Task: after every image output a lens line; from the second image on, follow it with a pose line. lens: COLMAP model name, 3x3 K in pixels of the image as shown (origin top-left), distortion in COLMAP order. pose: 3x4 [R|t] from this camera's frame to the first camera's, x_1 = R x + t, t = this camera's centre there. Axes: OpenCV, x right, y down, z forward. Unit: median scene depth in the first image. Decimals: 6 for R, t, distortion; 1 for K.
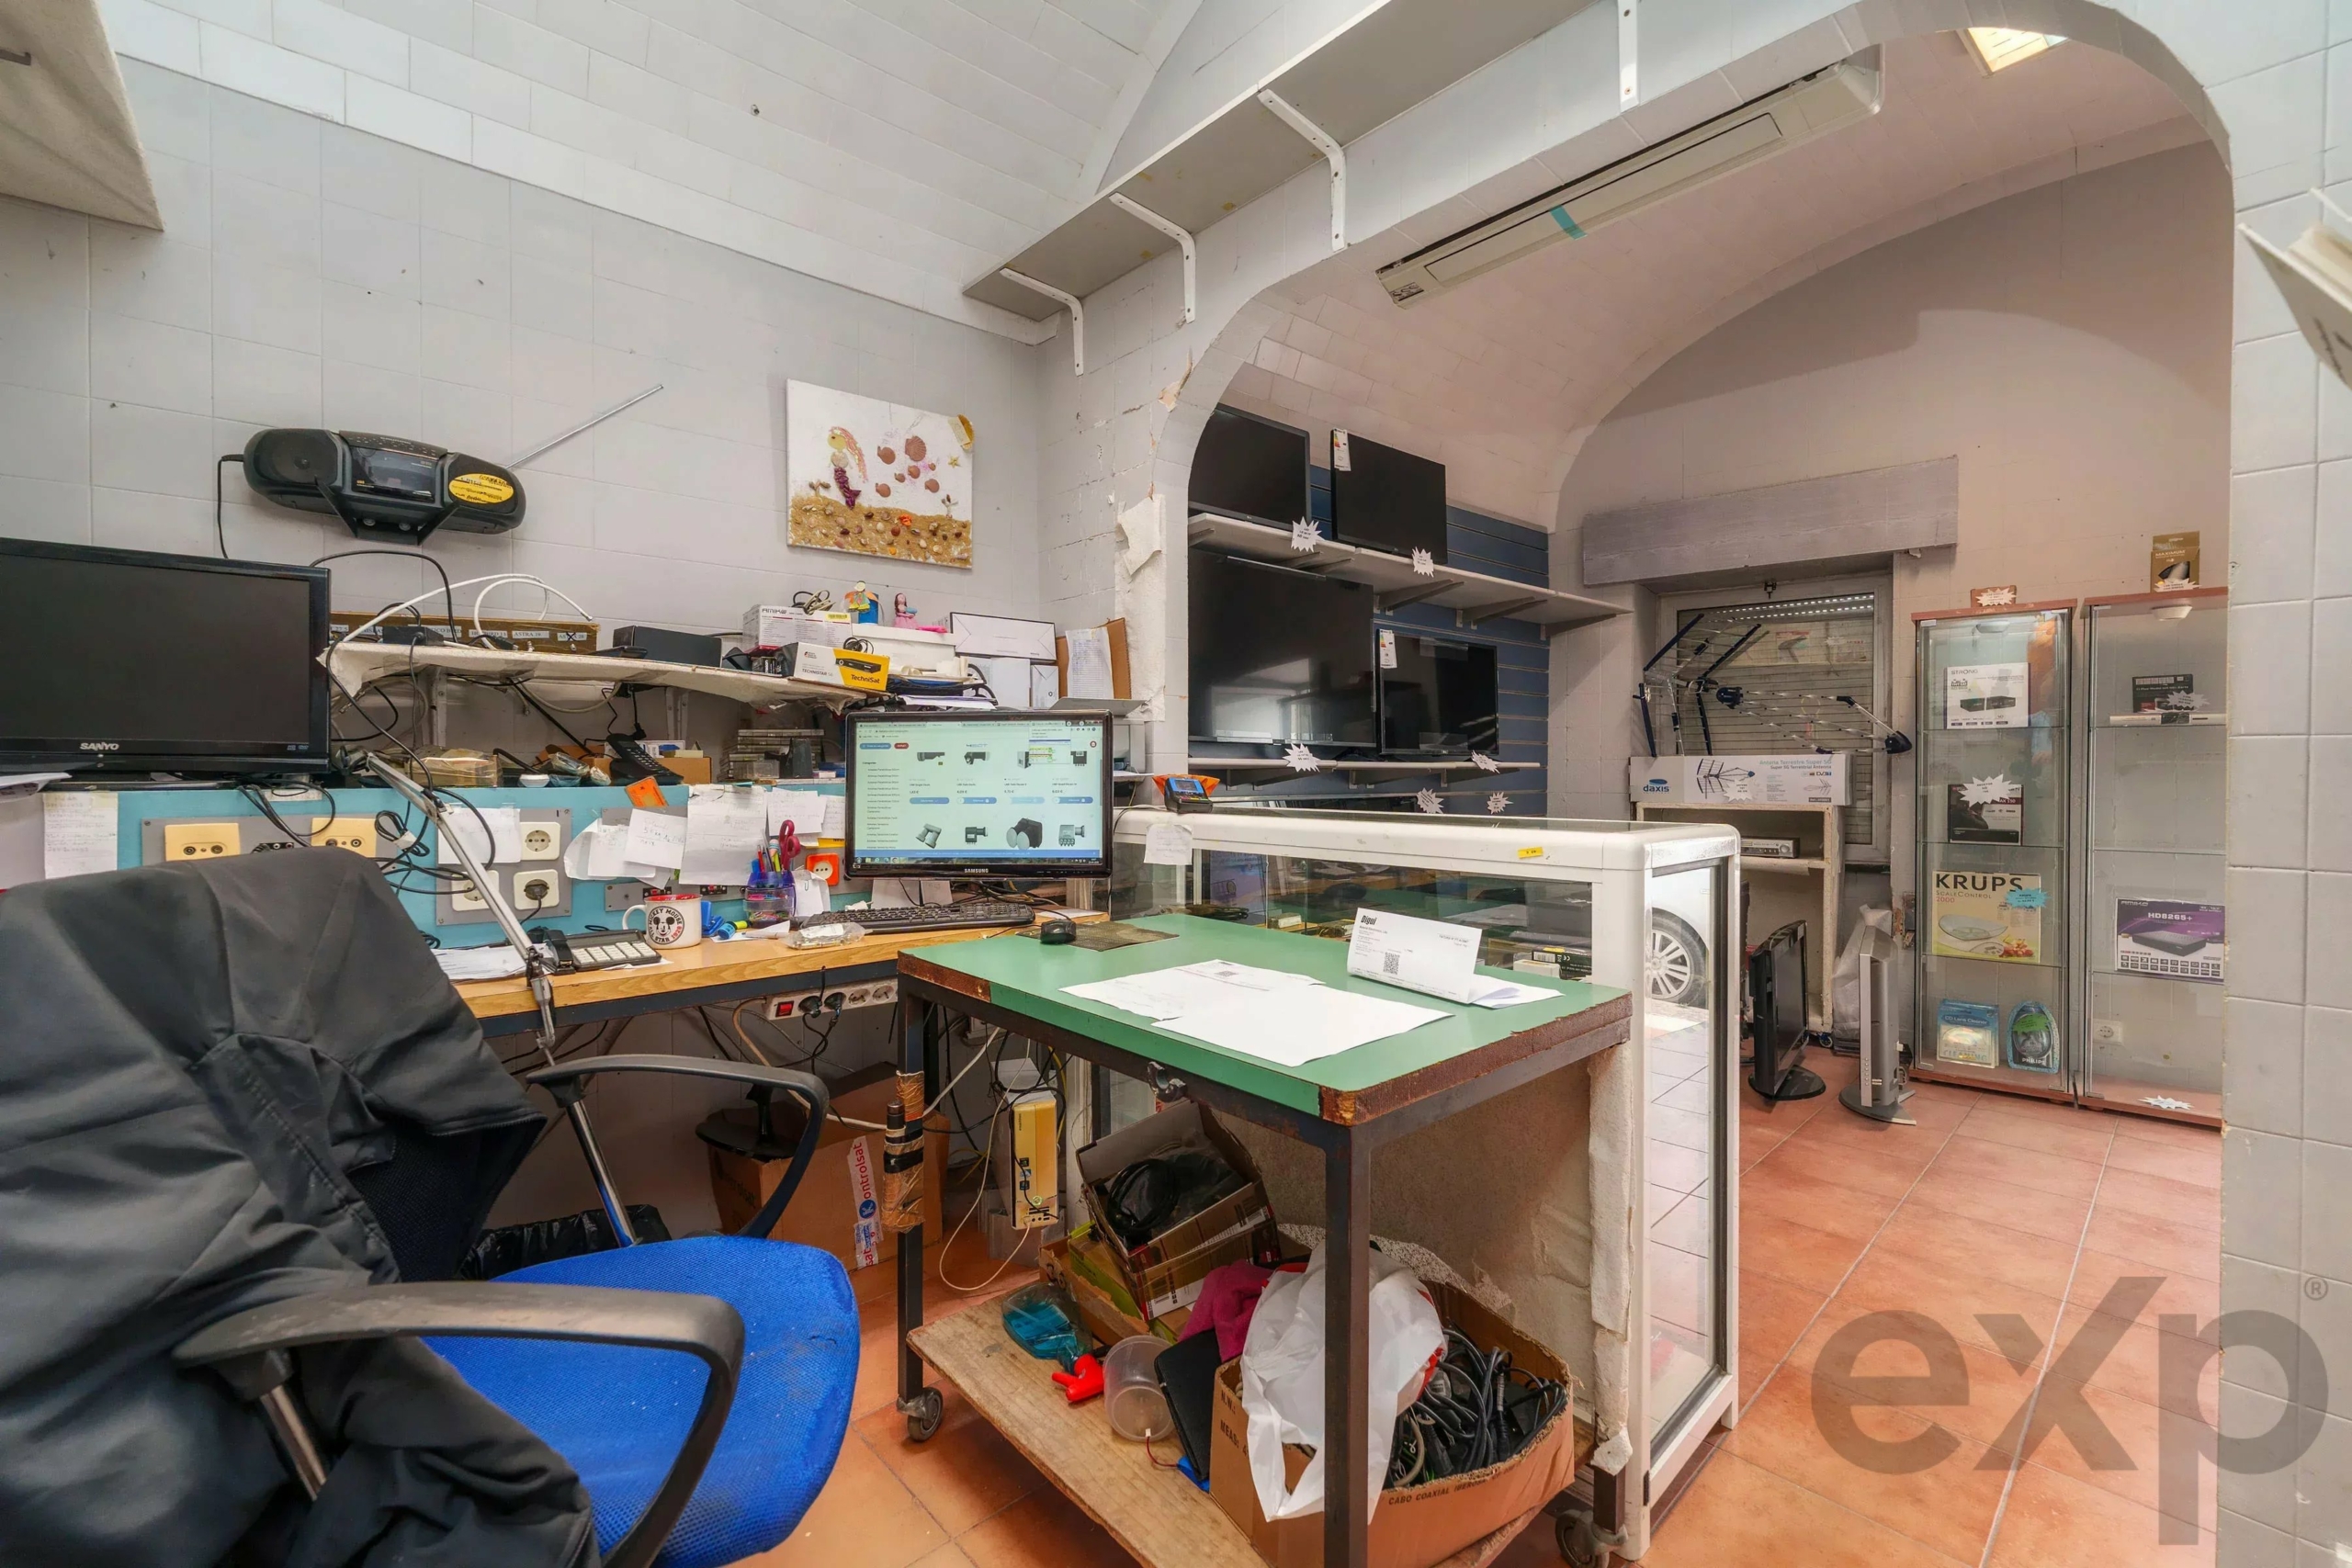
lens RADIAL K [[988.8, 0, 1200.7], [0, 988.8, 774.1], [0, 0, 1]] dist [-0.000141, -0.000747]
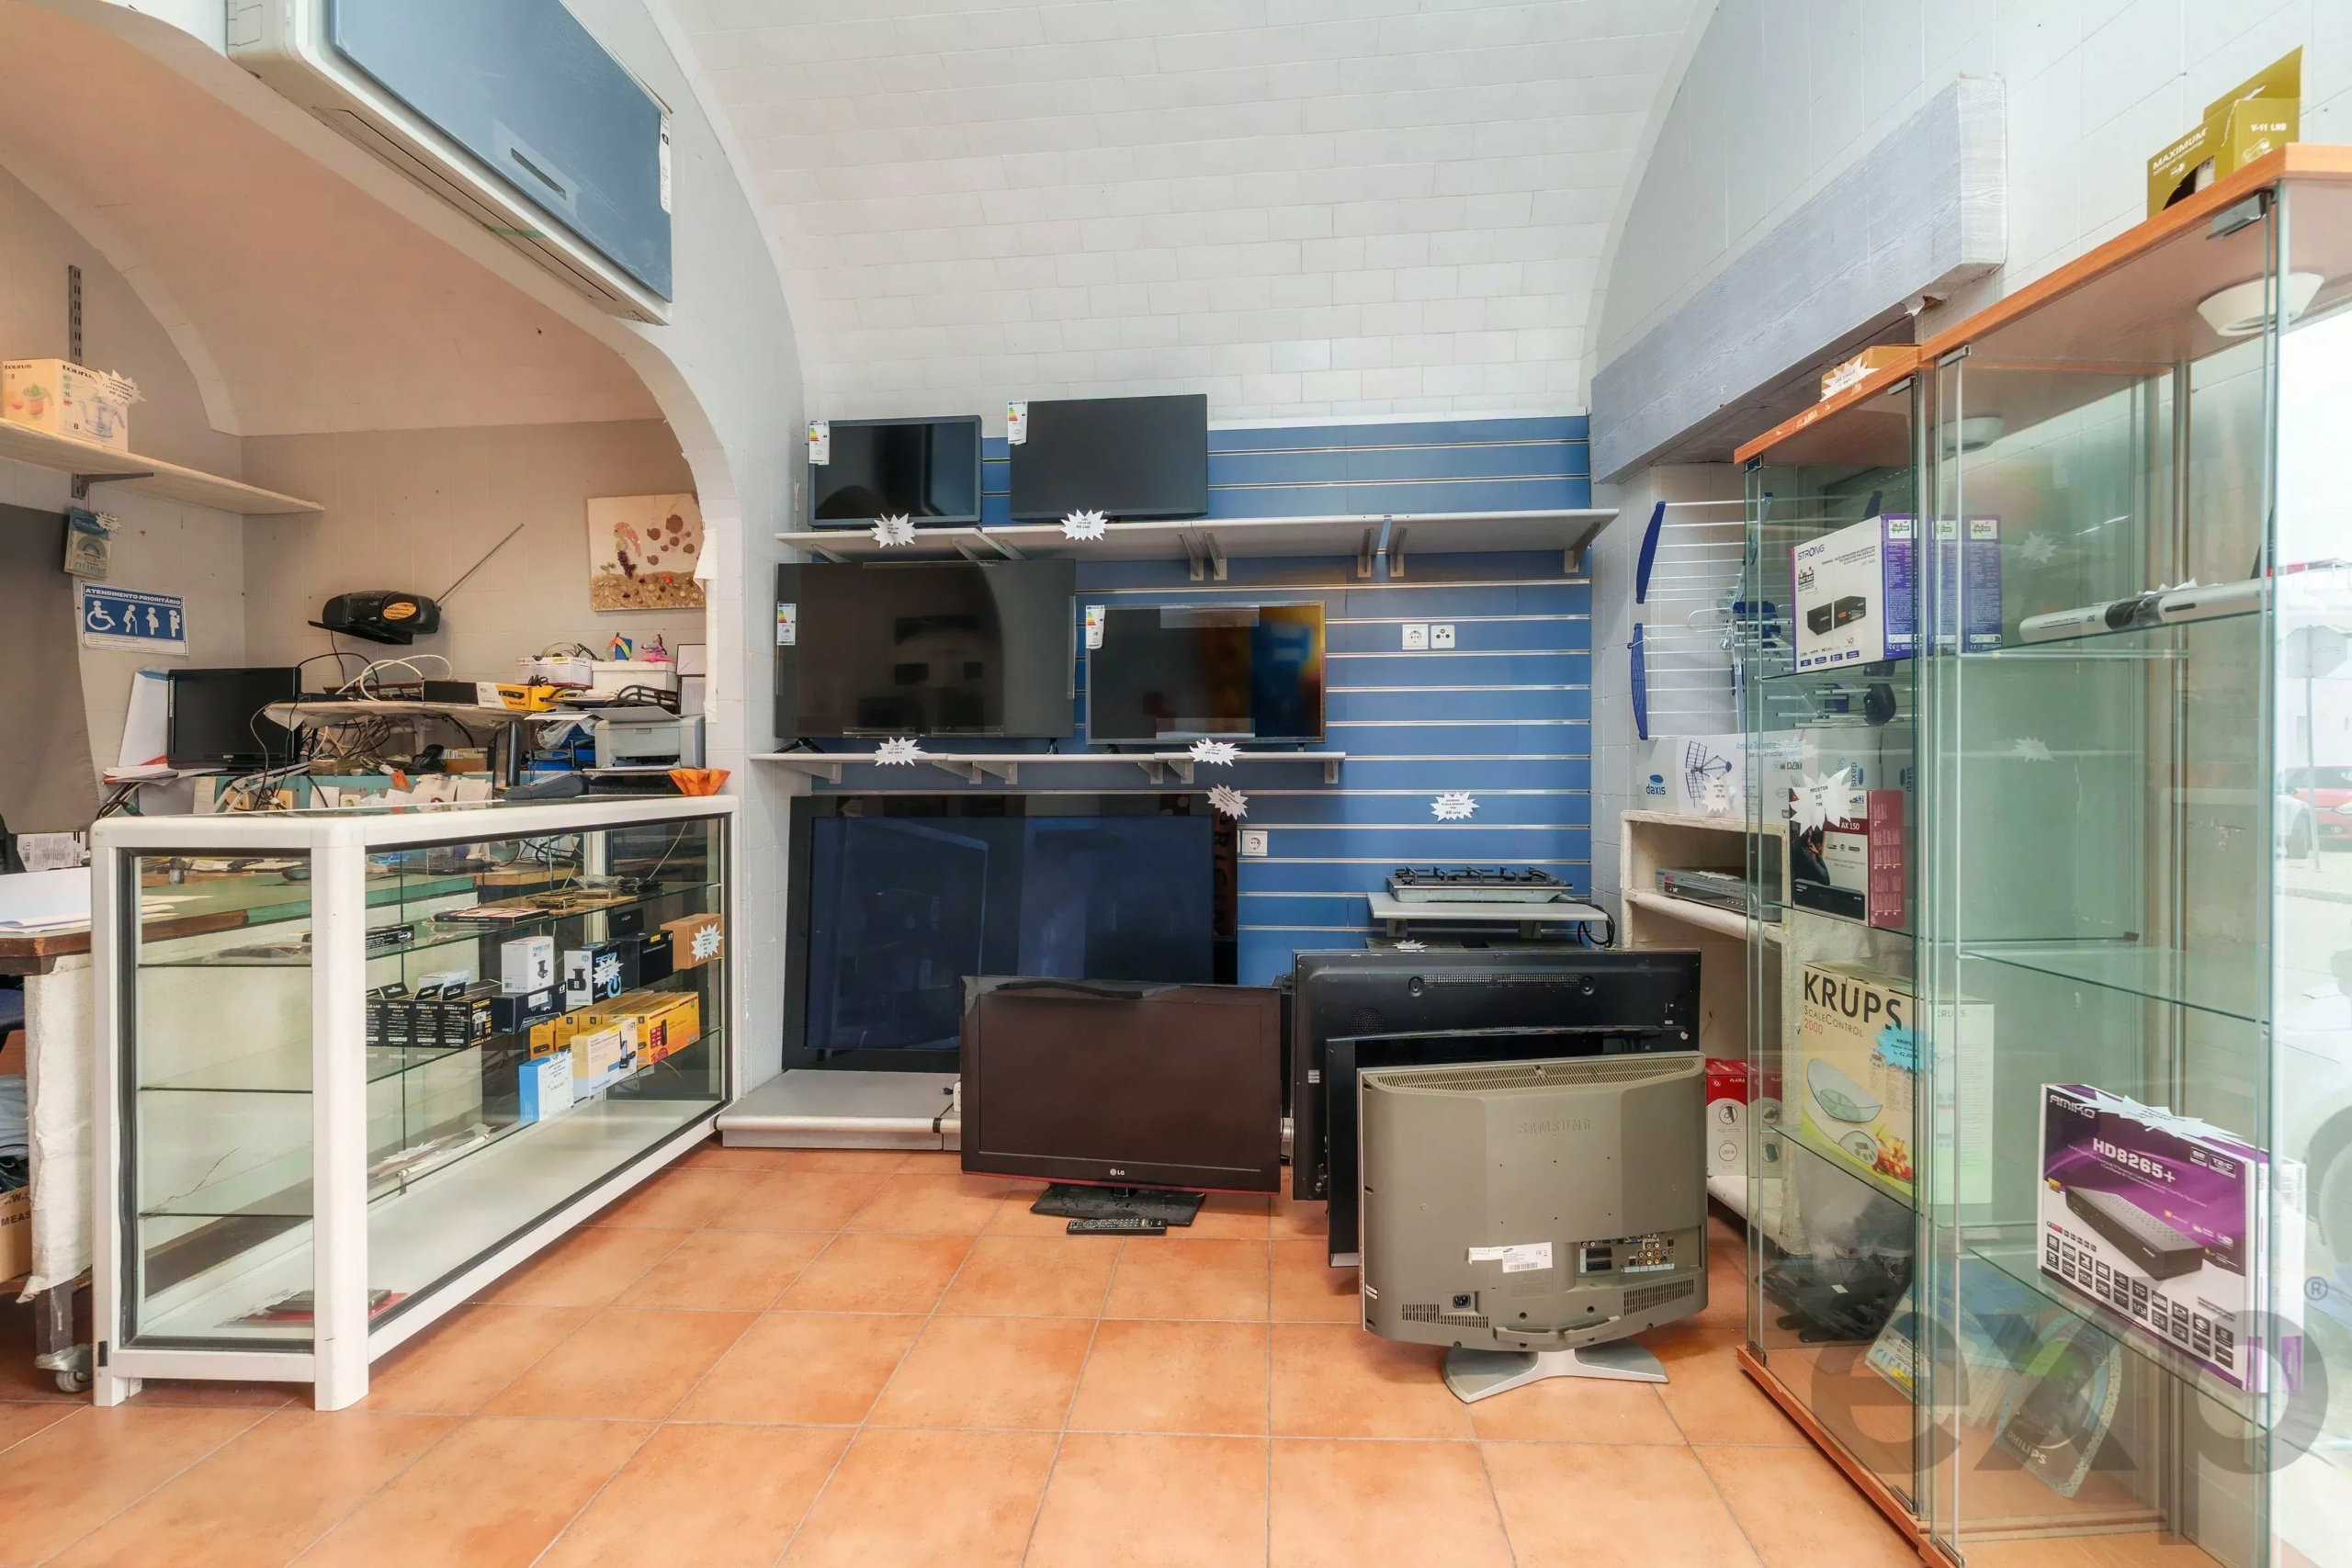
lens RADIAL K [[988.8, 0, 1200.7], [0, 988.8, 774.1], [0, 0, 1]] dist [-0.000141, -0.000747]
pose [[0.695242, 0.003190, -0.718769, 1.150389], [-0.000165, 0.999991, 0.004278, 0.001873], [0.718776, -0.002856, 0.695236, 0.577876]]
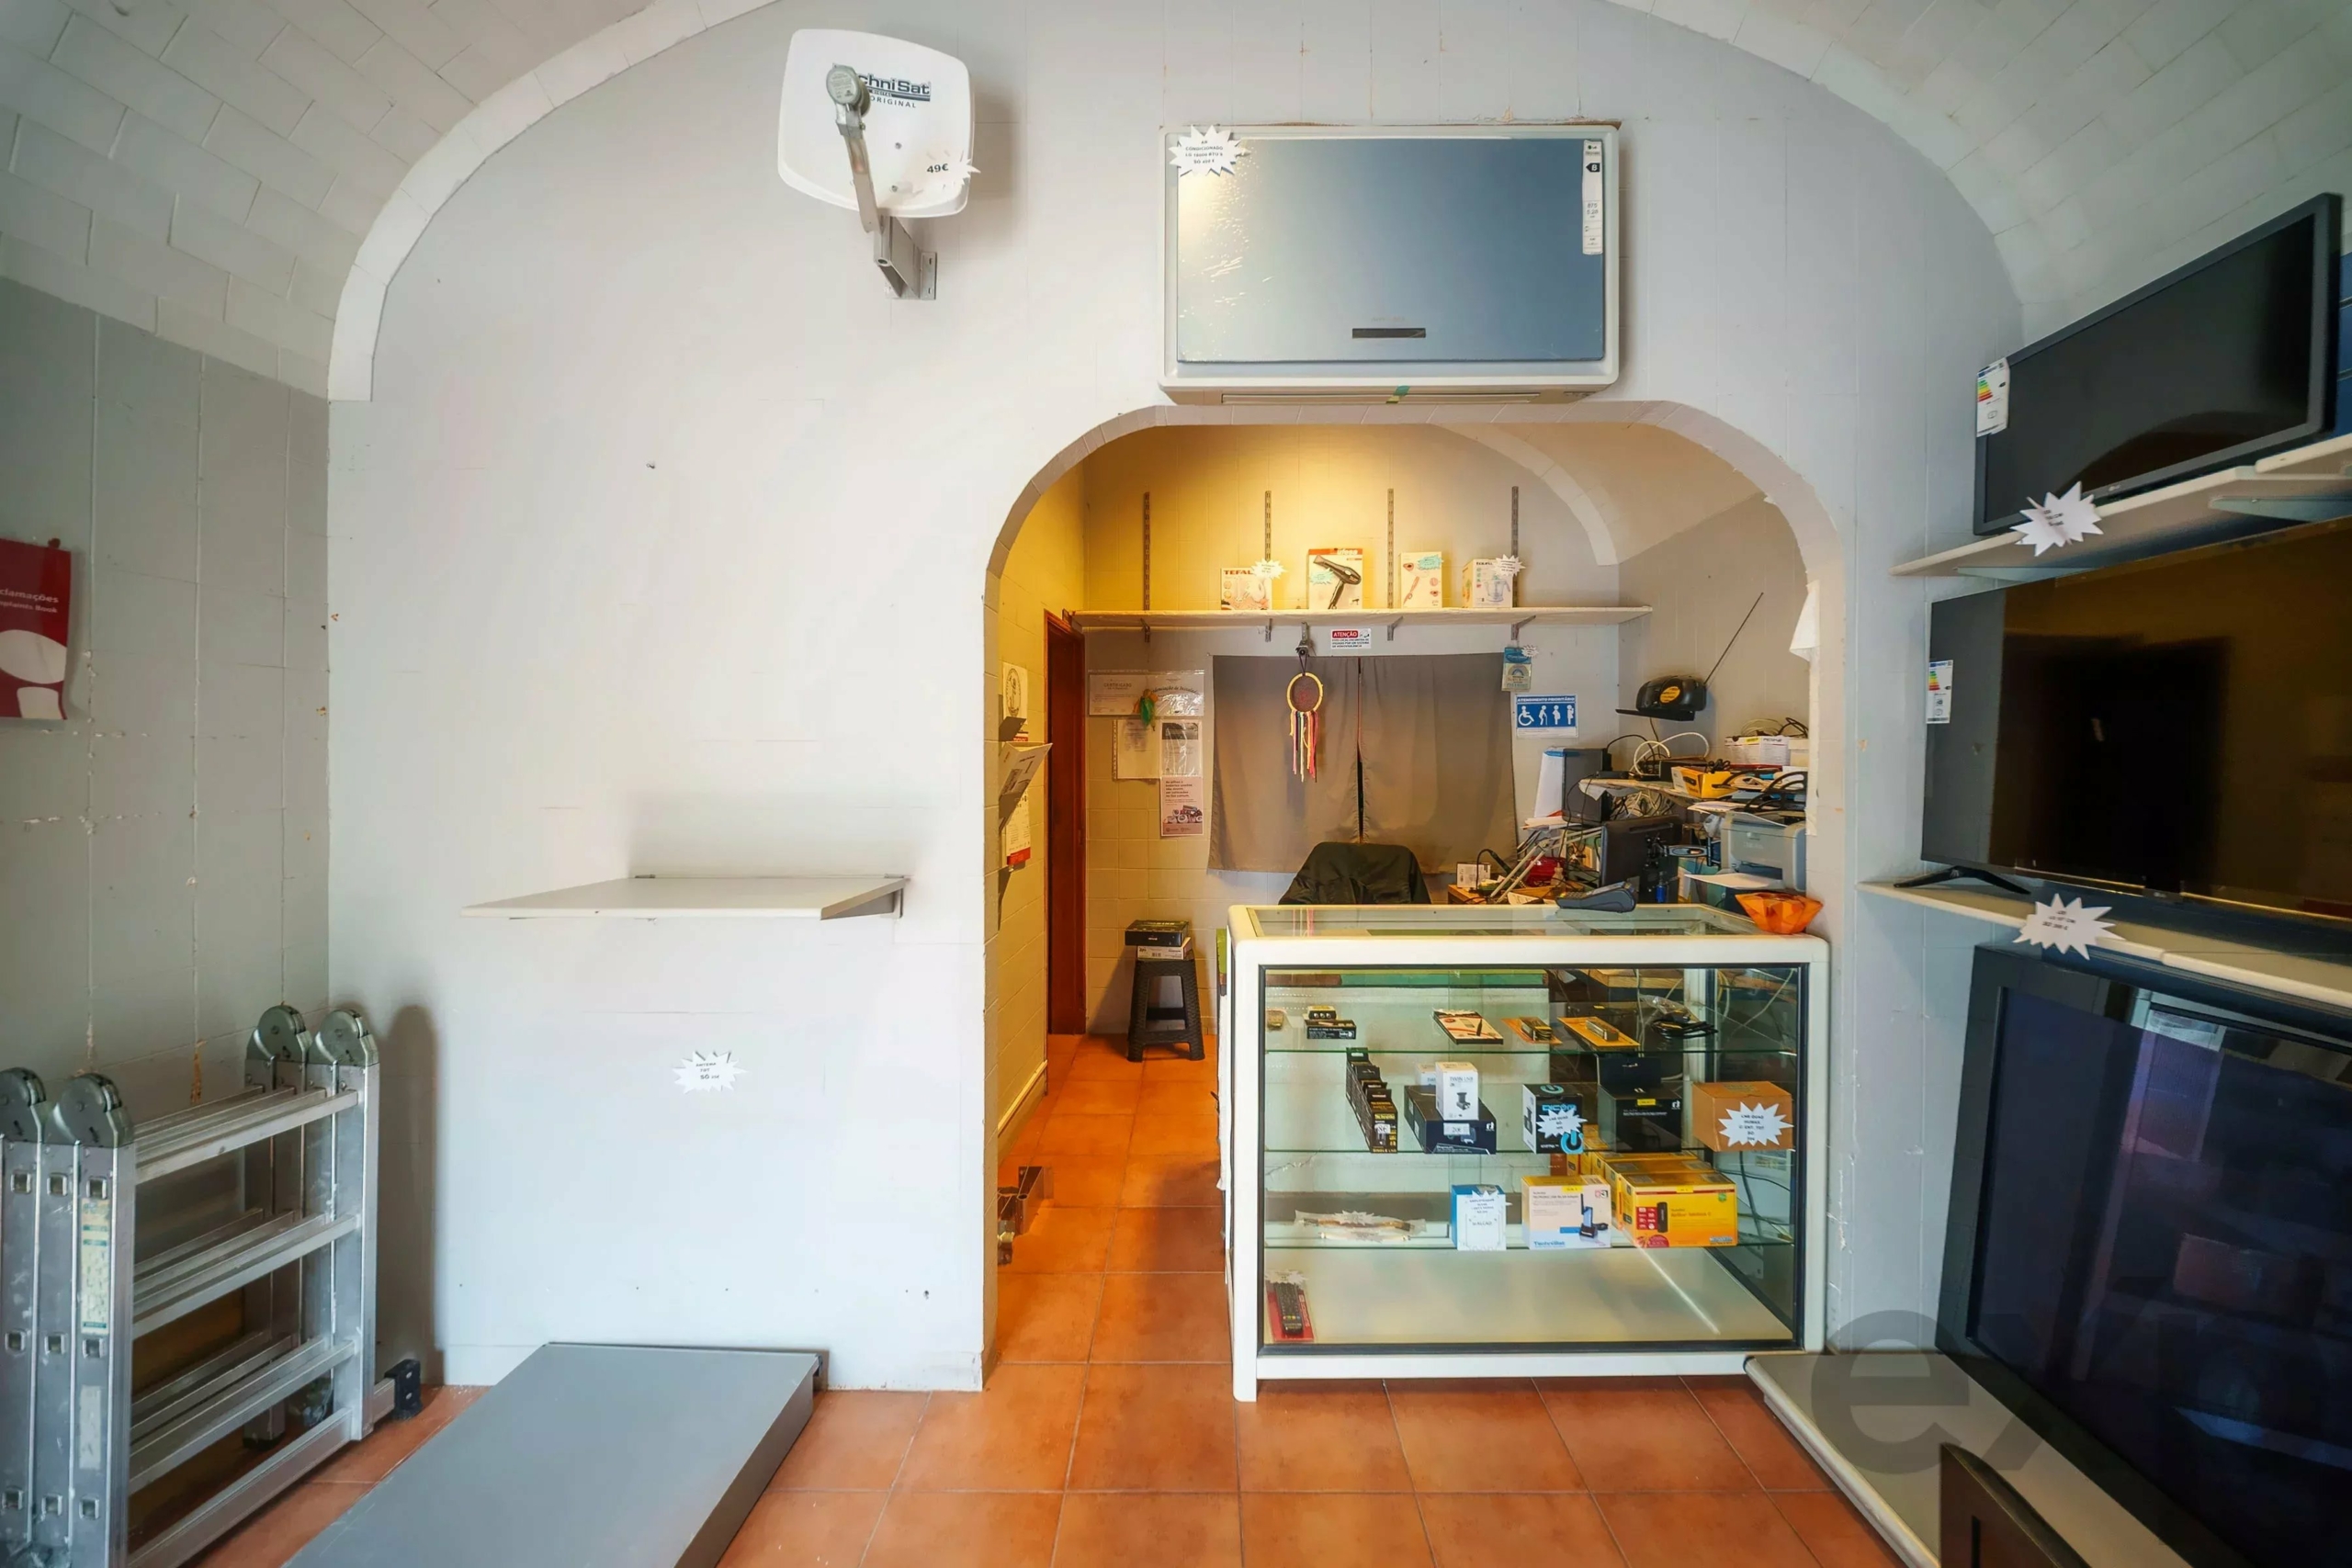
lens RADIAL K [[825.8, 0, 1176.6], [0, 825.8, 762.5], [0, 0, 1]] dist [0.000542, -0.001904]
pose [[-0.673902, -0.000671, -0.738821, 0.843662], [-0.005027, 0.999981, 0.003677, -0.119124], [0.738804, 0.006192, -0.673892, 1.053345]]
